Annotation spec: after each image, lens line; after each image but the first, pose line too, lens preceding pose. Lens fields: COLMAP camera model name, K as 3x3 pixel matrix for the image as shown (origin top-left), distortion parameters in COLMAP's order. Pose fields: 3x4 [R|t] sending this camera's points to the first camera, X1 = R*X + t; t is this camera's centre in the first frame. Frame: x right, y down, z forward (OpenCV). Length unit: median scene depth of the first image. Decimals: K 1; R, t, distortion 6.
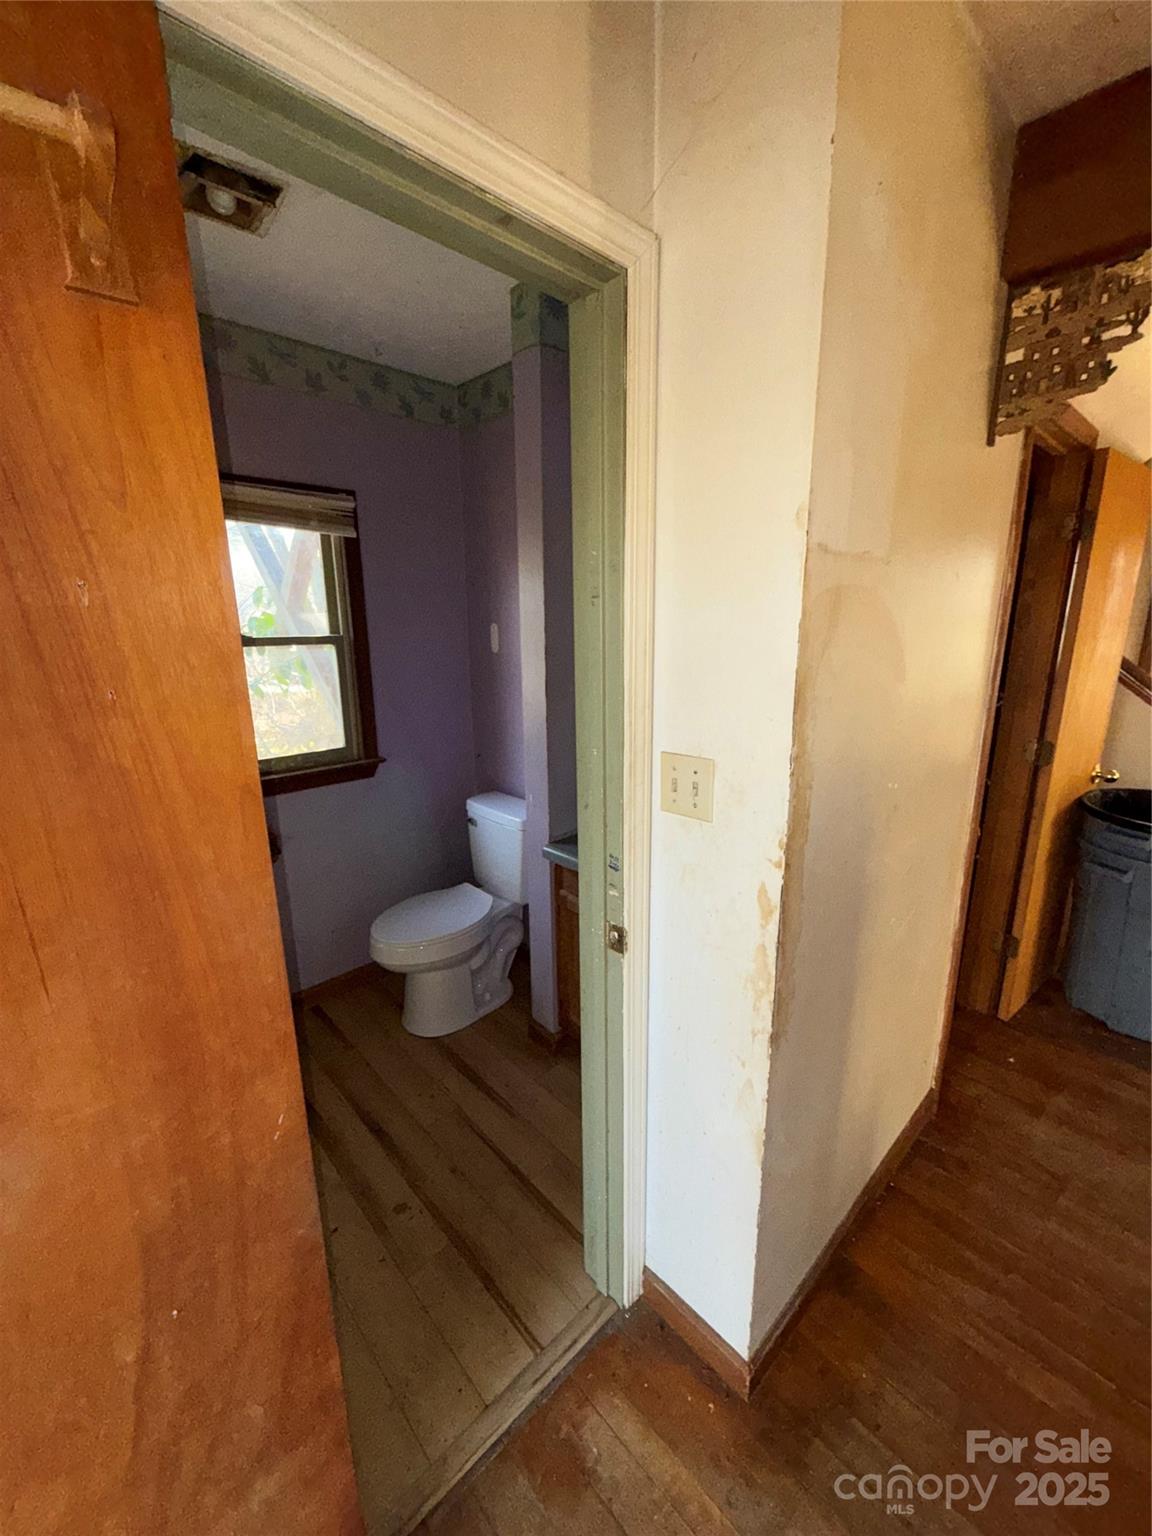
lens RADIAL K [[607.6, 0, 575.3], [0, 607.6, 759.9], [0, 0, 1]] dist [-0.000388, -0.000044]
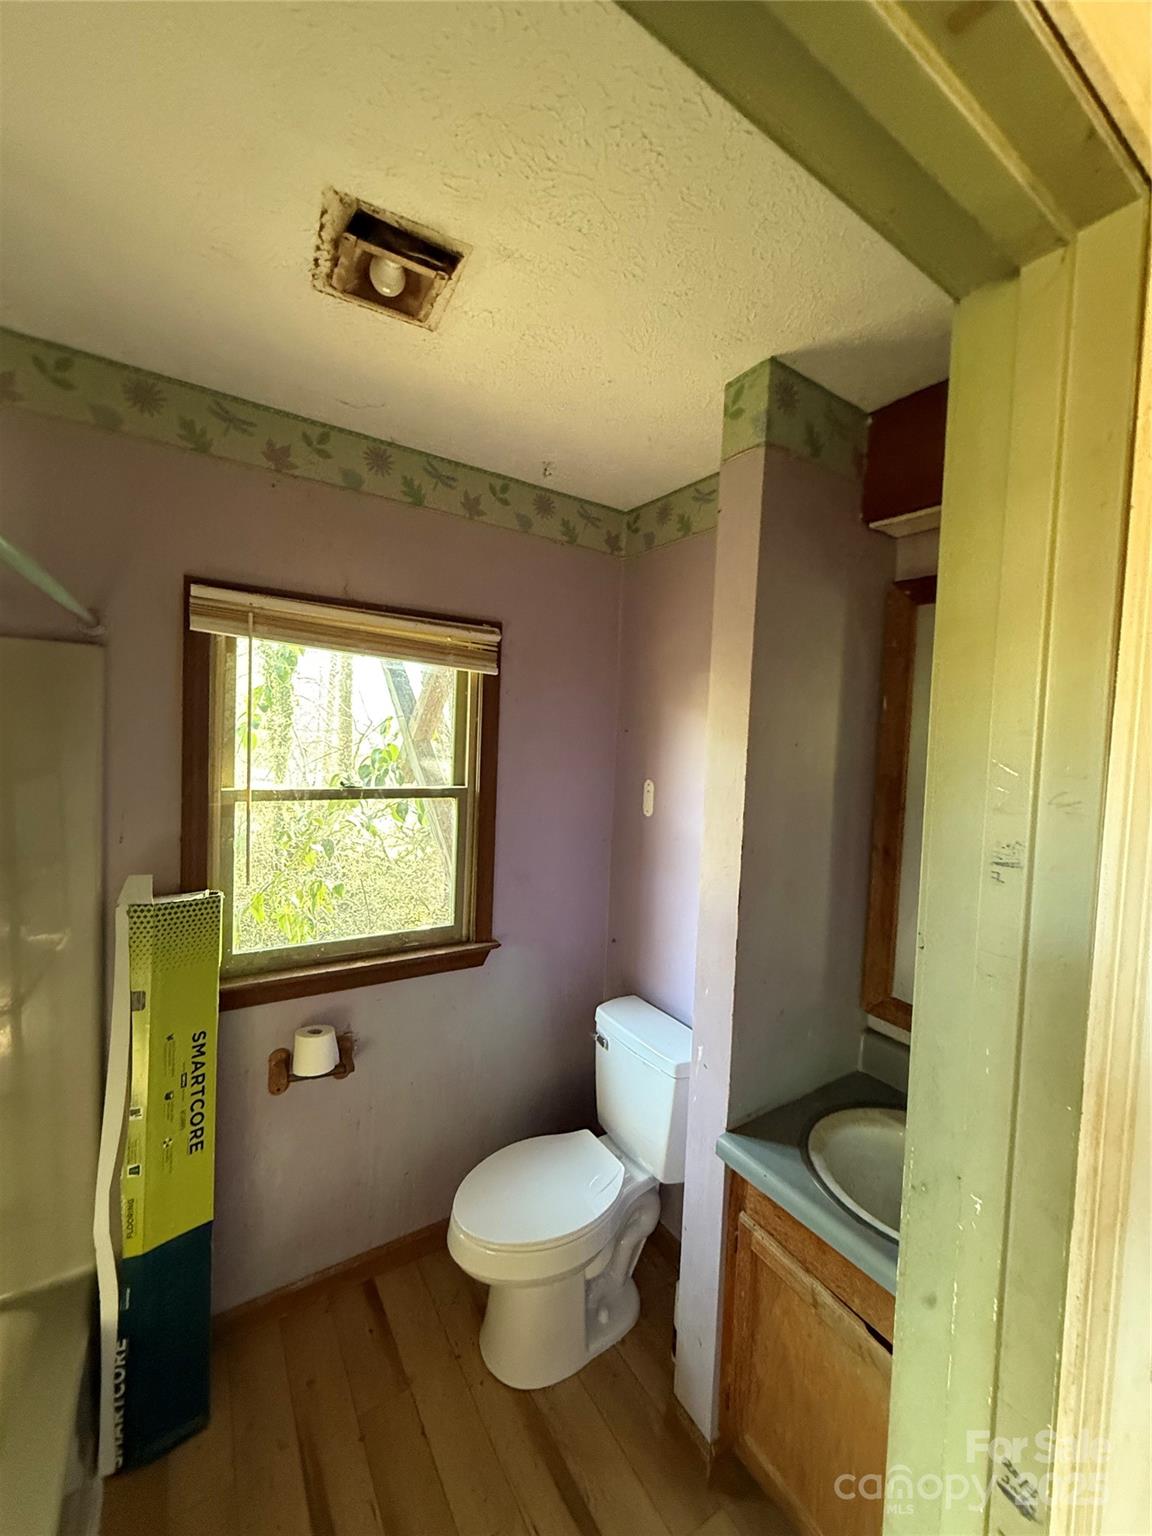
lens RADIAL K [[607.6, 0, 578.9], [0, 607.6, 766.5], [0, 0, 1]] dist [-0.000388, -0.000044]
pose [[0.982157, 0.059498, -0.178404, -0.090691], [-0.090815, 0.980748, -0.172876, -0.105318], [0.164683, 0.185993, 0.968652, 0.224674]]
